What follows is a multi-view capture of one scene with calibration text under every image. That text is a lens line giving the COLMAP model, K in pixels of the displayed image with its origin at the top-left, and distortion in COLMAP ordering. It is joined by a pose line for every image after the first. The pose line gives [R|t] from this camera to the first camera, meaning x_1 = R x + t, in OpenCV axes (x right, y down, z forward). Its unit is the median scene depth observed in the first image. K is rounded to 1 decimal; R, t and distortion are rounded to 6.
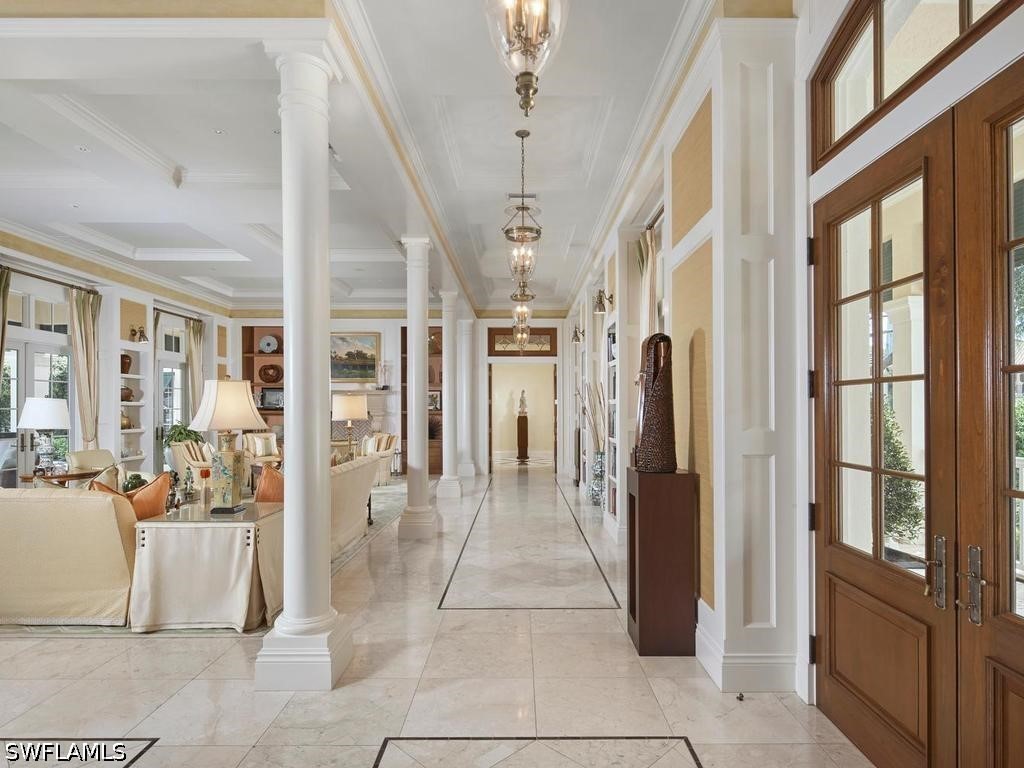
lens RADIAL K [[580.6, 0, 515.1], [0, 580.6, 407.5], [0, 0, 1]] dist [0.000079, -0.000474]
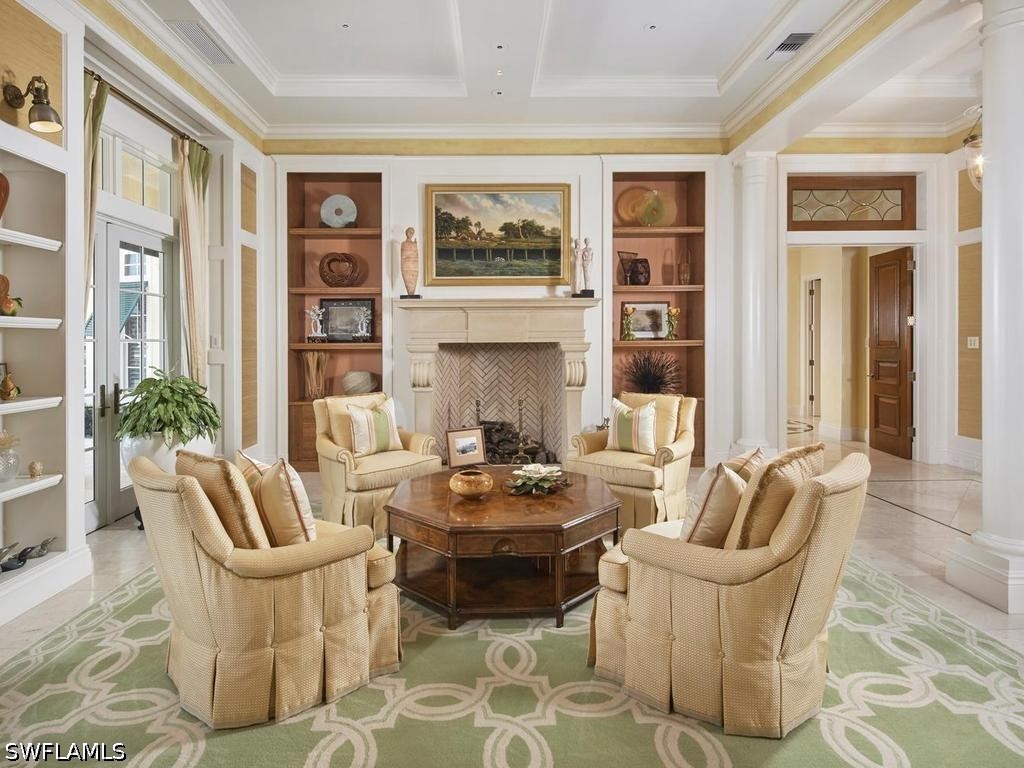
lens RADIAL K [[561.6, 0, 512.6], [0, 561.6, 336.7], [0, 0, 1]] dist [-0.000410, -0.000549]
pose [[0.999001, -0.009509, 0.043657, -0.305002], [0.009867, 0.999919, -0.008005, 0.005417], [-0.043578, 0.008428, 0.999014, 0.522159]]
